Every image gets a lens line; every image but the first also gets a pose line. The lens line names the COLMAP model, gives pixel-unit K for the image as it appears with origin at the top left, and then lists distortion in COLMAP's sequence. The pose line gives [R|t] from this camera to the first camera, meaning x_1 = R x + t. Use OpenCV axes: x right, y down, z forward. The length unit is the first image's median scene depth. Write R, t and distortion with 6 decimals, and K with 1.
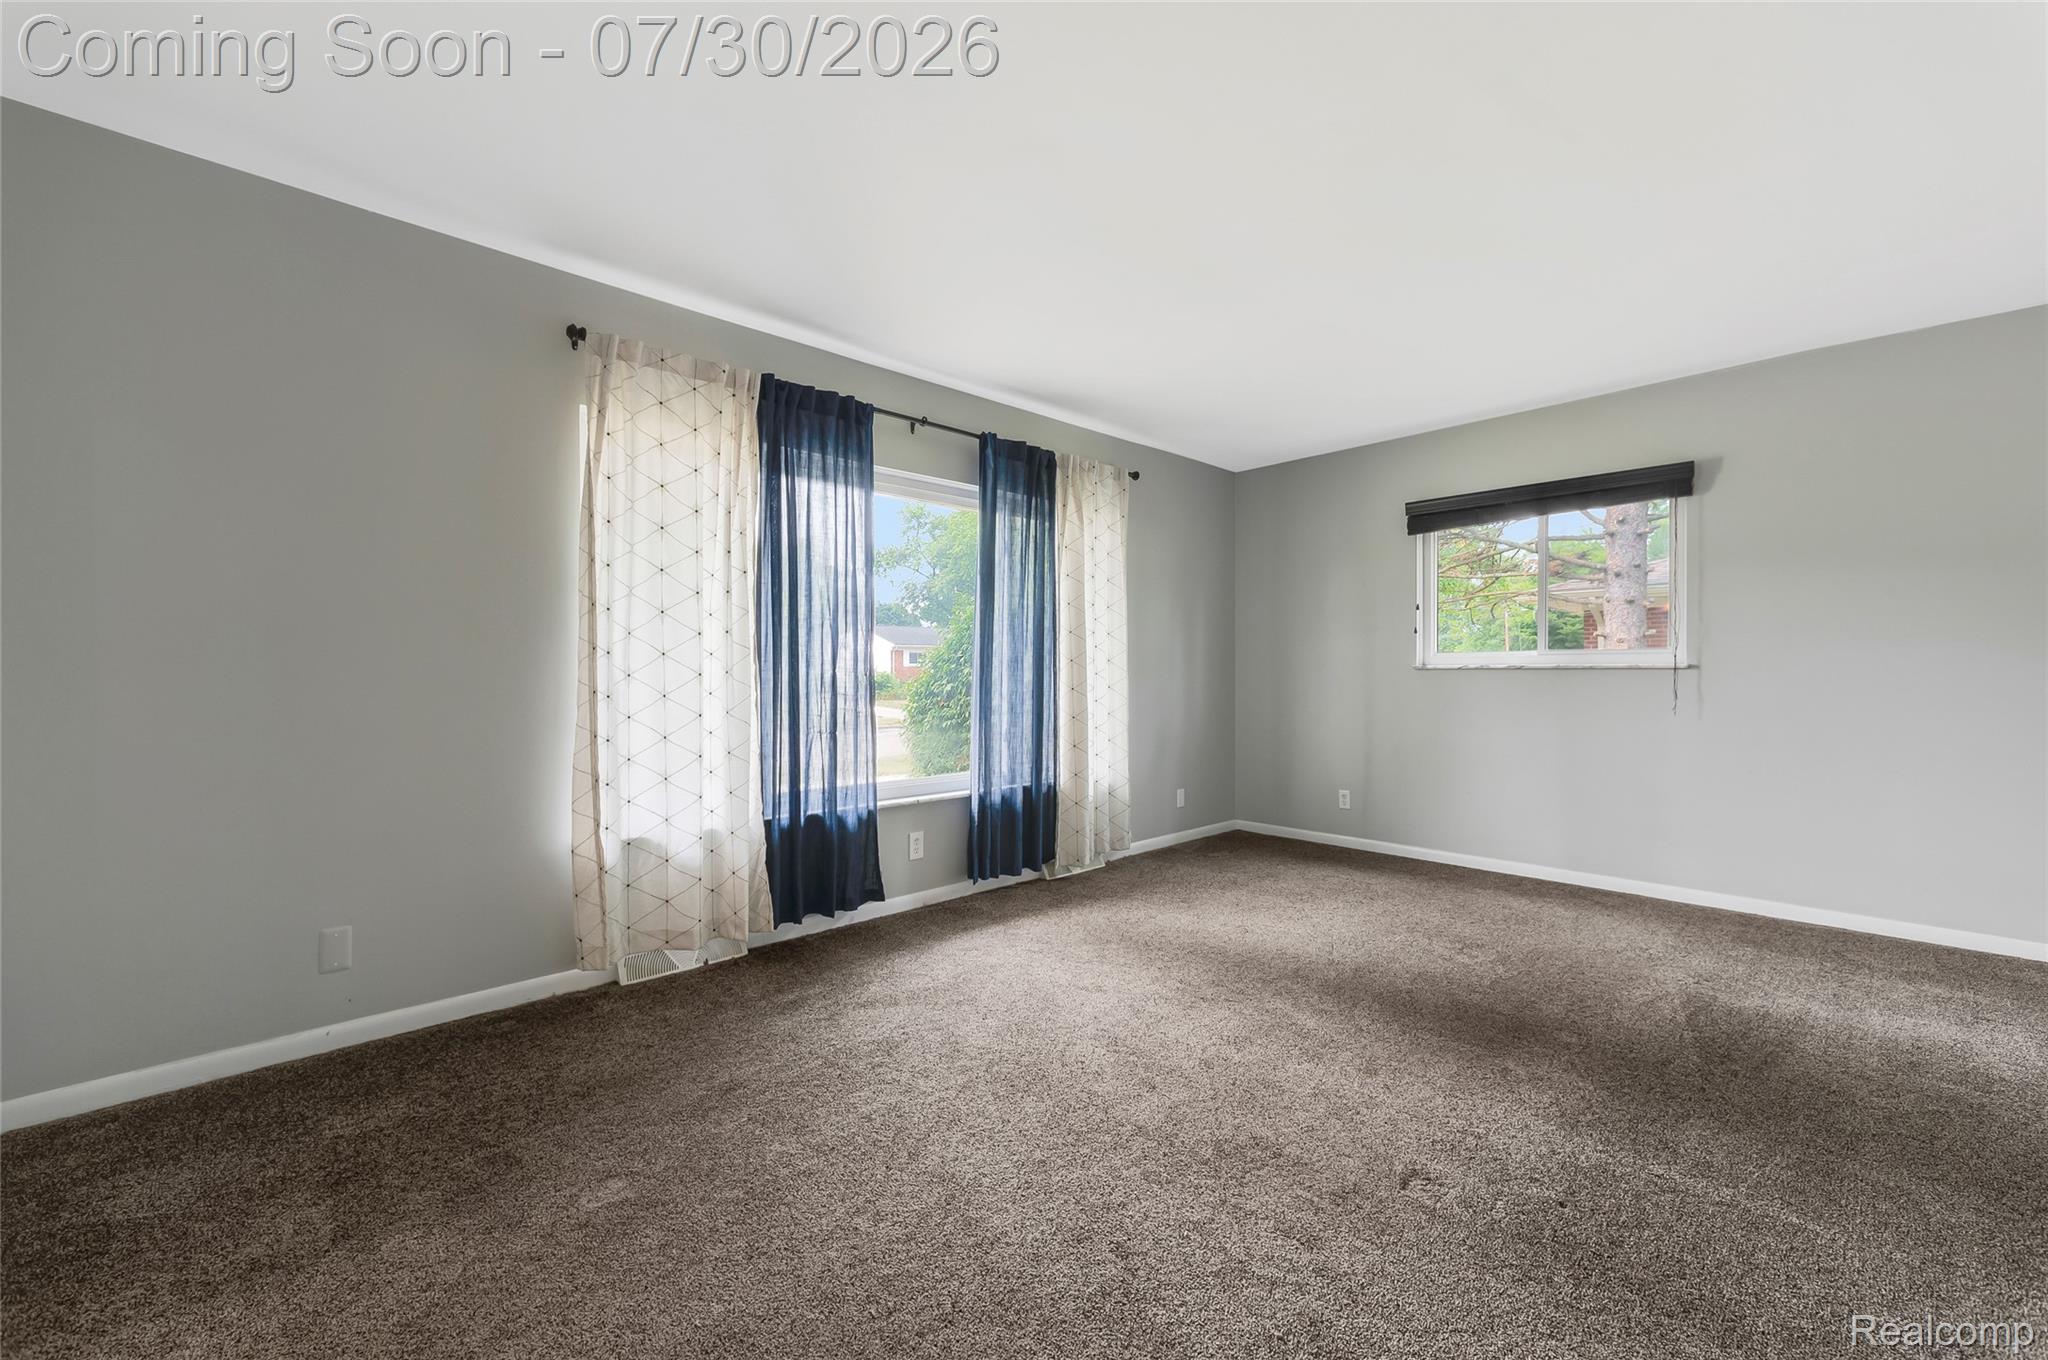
lens RADIAL K [[813.9, 0, 1023.6], [0, 813.9, 669.4], [0, 0, 1]] dist [0.008579, 0.000457]
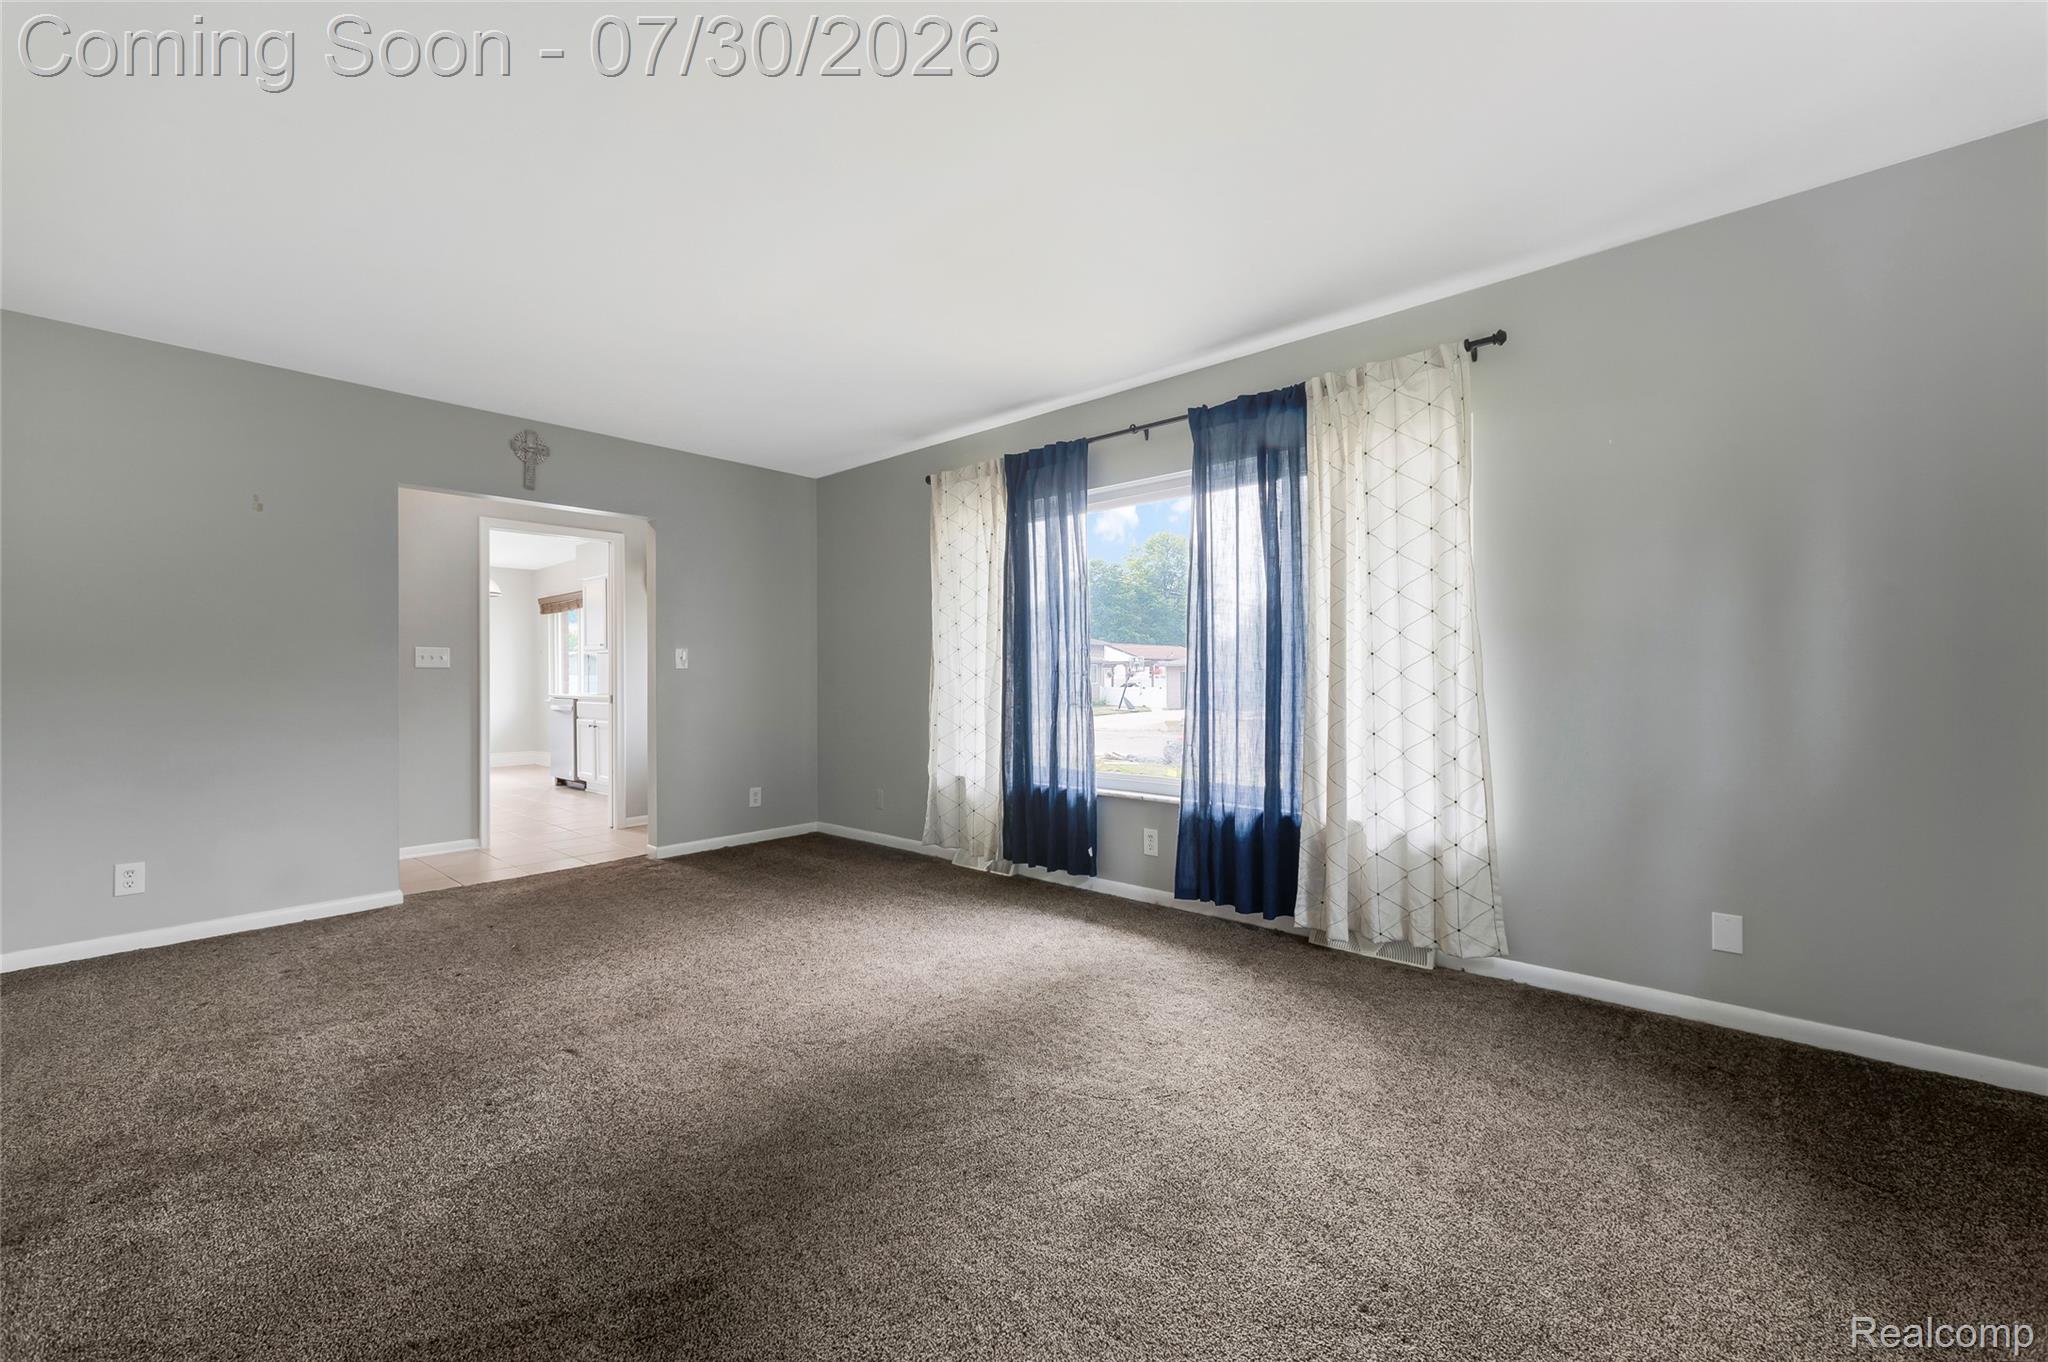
lens RADIAL K [[813.9, 0, 1038.5], [0, 813.9, 669.0], [0, 0, 1]] dist [0.008579, 0.000457]
pose [[0.097838, -0.010544, -0.995147, 0.969467], [0.004949, 0.999937, -0.010108, 0.010740], [0.995190, -0.003936, 0.097884, 0.848886]]
